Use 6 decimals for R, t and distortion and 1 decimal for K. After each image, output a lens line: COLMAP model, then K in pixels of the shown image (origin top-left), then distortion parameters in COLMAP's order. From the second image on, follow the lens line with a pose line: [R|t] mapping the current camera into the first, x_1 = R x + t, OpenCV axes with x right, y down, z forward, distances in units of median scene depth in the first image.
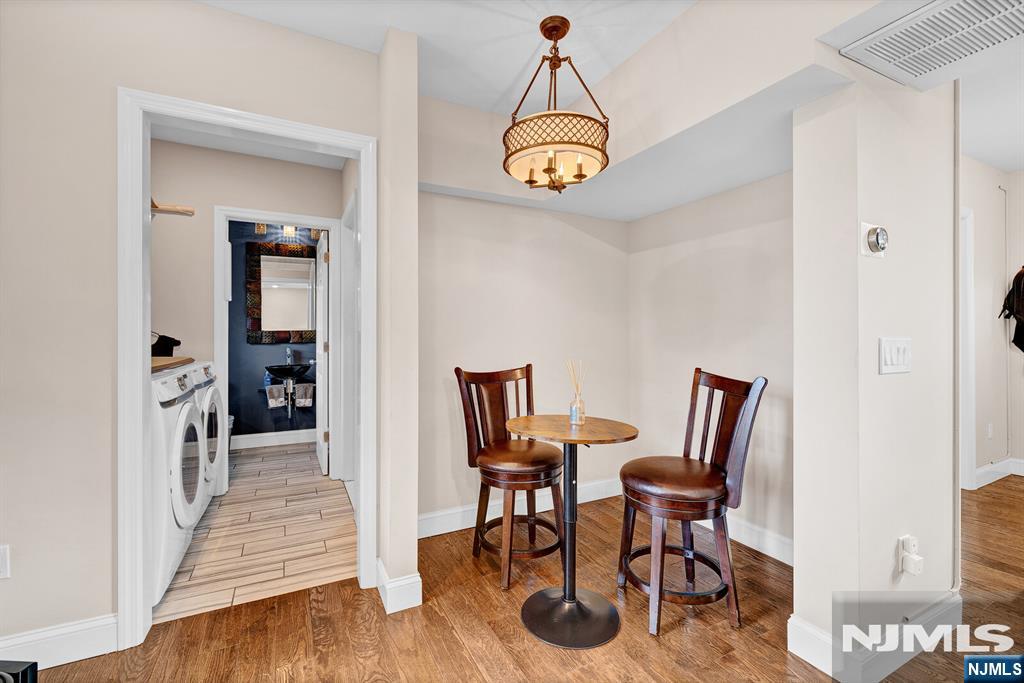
lens RADIAL K [[436.2, 0, 505.9], [0, 436.2, 331.5], [0, 0, 1]] dist [-0.003625, -0.000510]
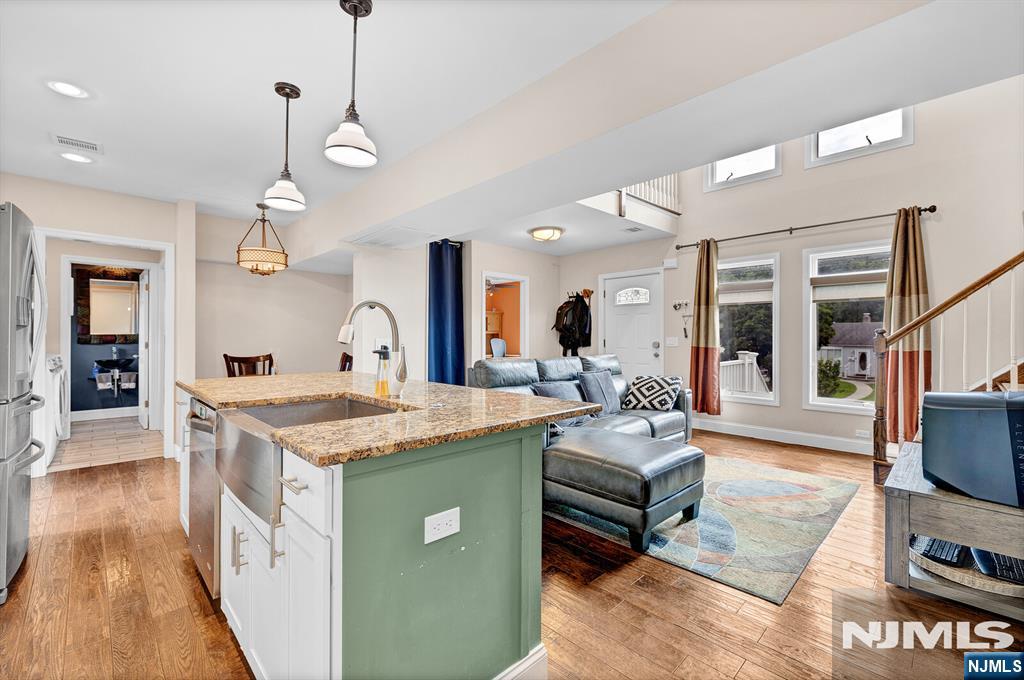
lens RADIAL K [[436.2, 0, 513.9], [0, 436.2, 339.2], [0, 0, 1]] dist [-0.003625, -0.000510]
pose [[0.954644, 0.005015, 0.297709, 0.305160], [-0.007315, 0.999951, 0.006611, -0.005209], [-0.297661, -0.008489, 0.954634, -0.706525]]
